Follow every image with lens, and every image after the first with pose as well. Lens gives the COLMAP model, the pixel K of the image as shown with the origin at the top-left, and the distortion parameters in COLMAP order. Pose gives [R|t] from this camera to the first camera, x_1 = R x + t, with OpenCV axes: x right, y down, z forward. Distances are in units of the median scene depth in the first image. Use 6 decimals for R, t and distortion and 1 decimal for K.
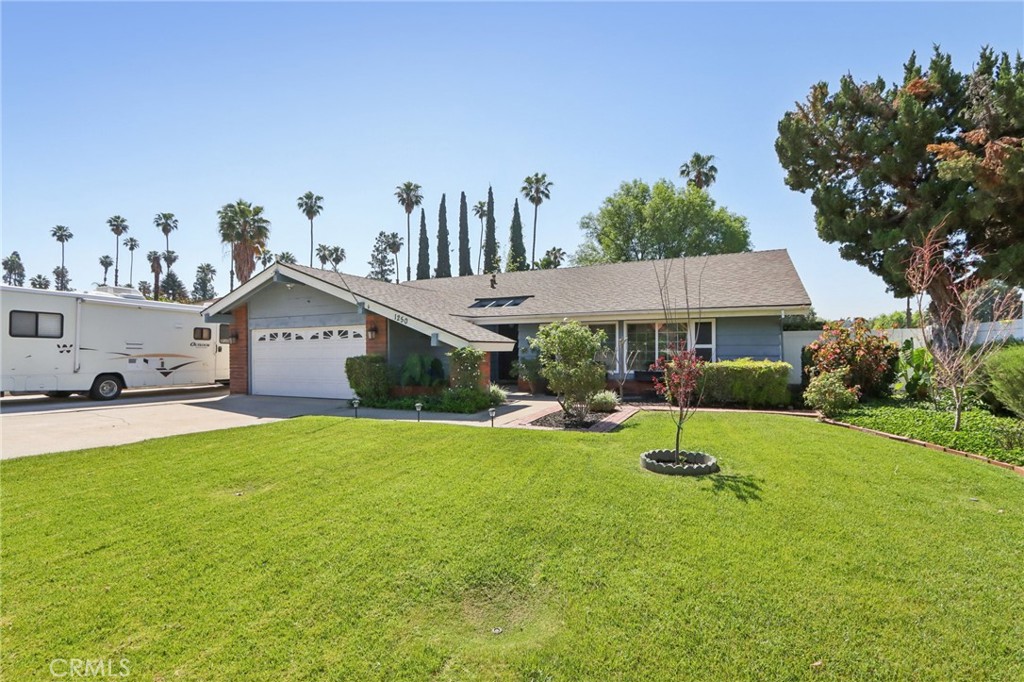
lens RADIAL K [[475.3, 0, 511.3], [0, 475.3, 359.8], [0, 0, 1]] dist [-0.022635, 0.000131]
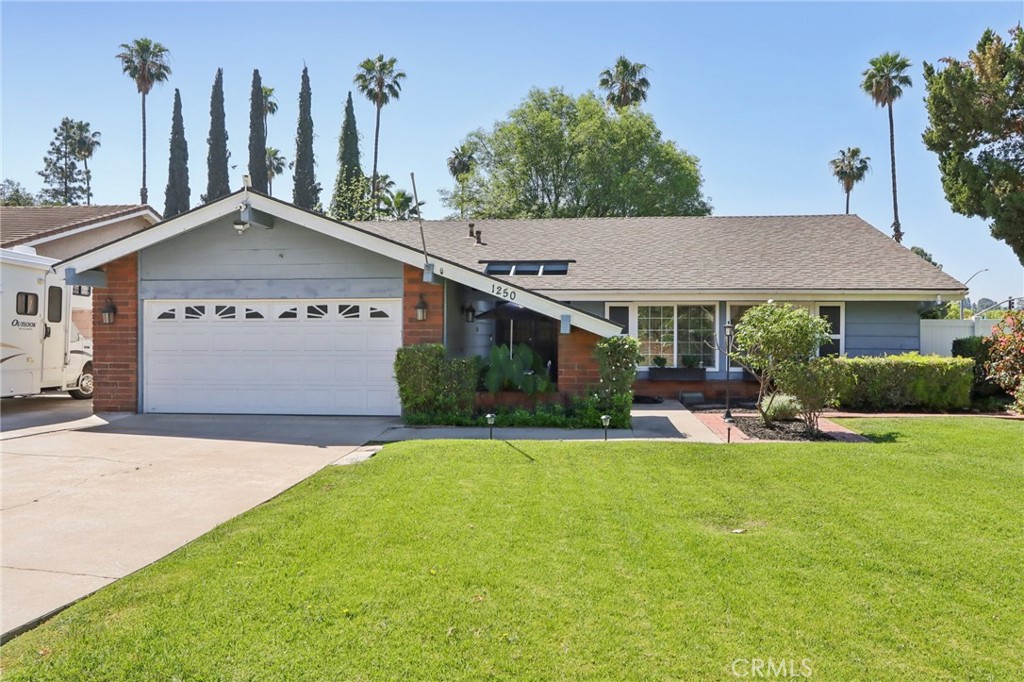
lens RADIAL K [[760.8, 0, 512.0], [0, 760.8, 341.0], [0, 0, 1]] dist [-0.000200, 0.011083]
pose [[0.943620, 0.008295, 0.330927, -0.152060], [-0.003233, 0.999869, -0.015843, -0.000006], [-0.331015, 0.013880, 0.943523, -0.005065]]
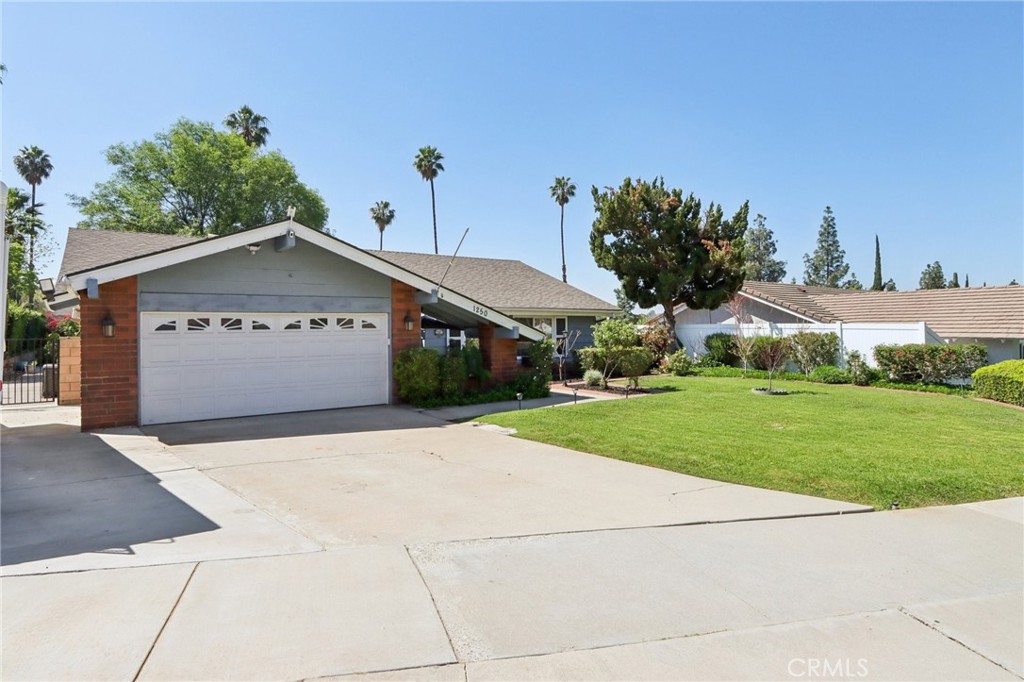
lens RADIAL K [[586.0, 0, 514.7], [0, 586.0, 317.9], [0, 0, 1]] dist [-0.002792, -0.001445]
pose [[0.483117, 0.021660, 0.875288, -0.333058], [0.023979, 0.998992, -0.037956, -0.006345], [-0.875228, 0.039326, 0.482110, 0.092576]]
